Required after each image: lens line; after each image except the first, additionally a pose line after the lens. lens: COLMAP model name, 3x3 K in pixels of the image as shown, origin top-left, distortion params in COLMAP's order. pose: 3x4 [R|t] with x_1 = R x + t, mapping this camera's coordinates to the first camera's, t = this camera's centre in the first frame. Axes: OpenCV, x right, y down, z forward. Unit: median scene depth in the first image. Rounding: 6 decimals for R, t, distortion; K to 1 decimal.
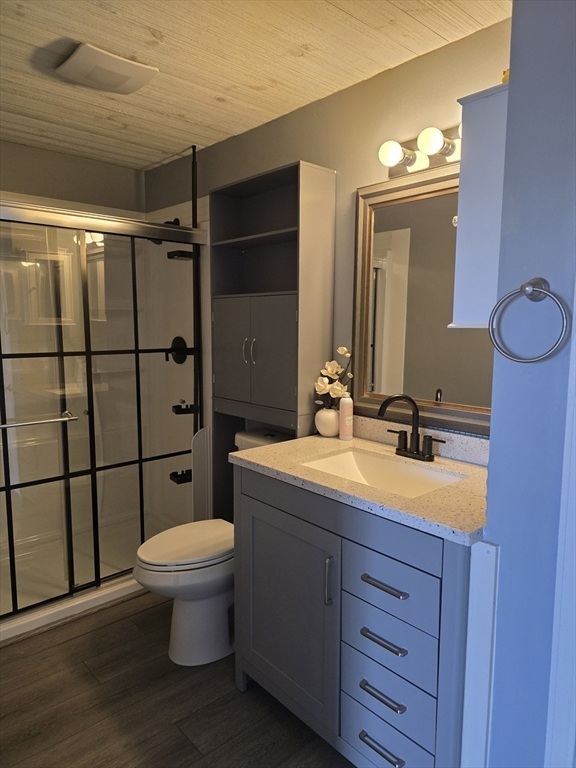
lens RADIAL K [[521.4, 0, 291.9], [0, 521.4, 379.6], [0, 0, 1]] dist [0.035716, -0.027783]
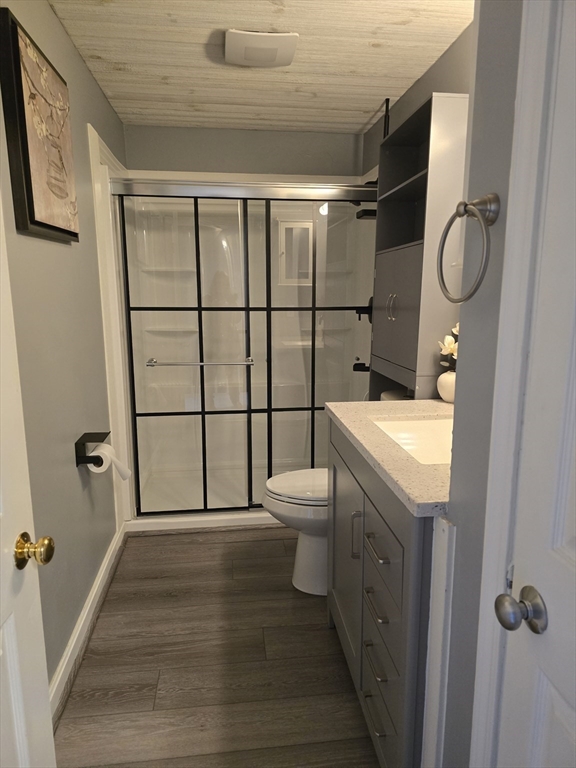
lens RADIAL K [[521.4, 0, 295.8], [0, 521.4, 384.4], [0, 0, 1]] dist [0.035716, -0.027783]
pose [[0.818397, 0.096763, -0.566449, 0.350837], [-0.060203, 0.994734, 0.082944, 0.018521], [0.571492, -0.033779, 0.819912, 0.094370]]
